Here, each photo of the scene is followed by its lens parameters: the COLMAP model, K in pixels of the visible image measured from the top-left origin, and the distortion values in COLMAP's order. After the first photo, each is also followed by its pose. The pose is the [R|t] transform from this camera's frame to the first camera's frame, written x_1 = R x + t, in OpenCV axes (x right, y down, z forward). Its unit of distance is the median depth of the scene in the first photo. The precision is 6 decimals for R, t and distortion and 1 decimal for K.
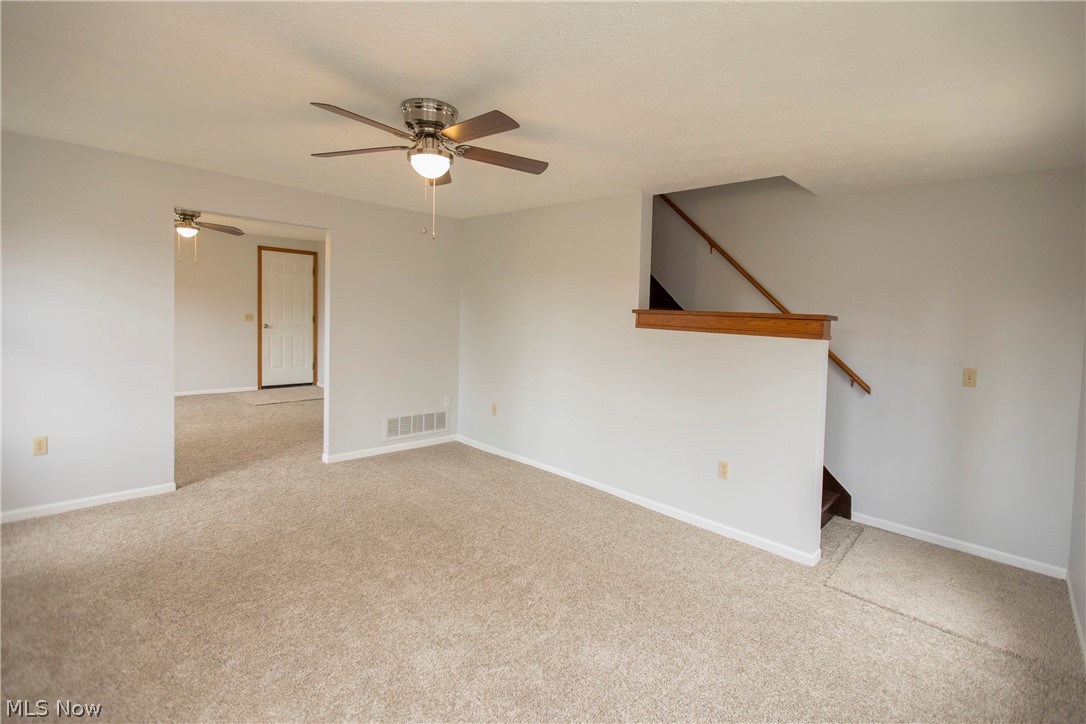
lens RADIAL K [[513.8, 0, 543.0], [0, 513.8, 362.0], [0, 0, 1]] dist [0.000122, 0.000020]
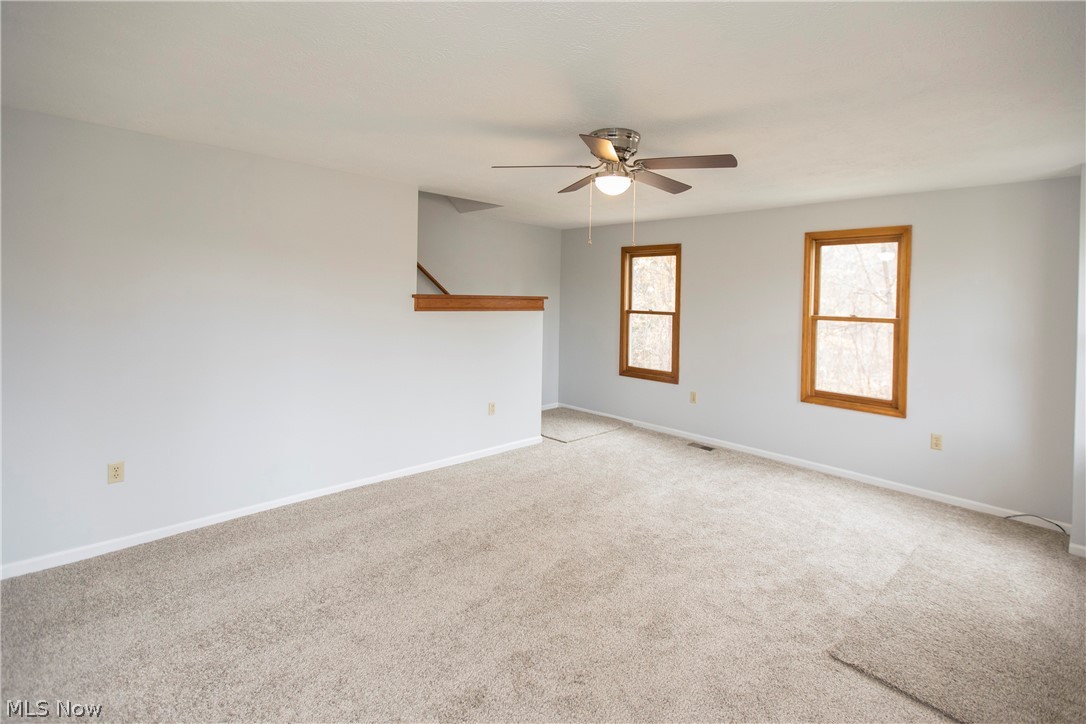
lens RADIAL K [[513.8, 0, 543.0], [0, 513.8, 362.0], [0, 0, 1]] dist [0.000122, 0.000020]
pose [[0.024291, -0.157004, 0.987299, -0.898725], [0.089932, 0.983930, 0.154255, -0.105397], [-0.995652, 0.085042, 0.038020, 0.709897]]
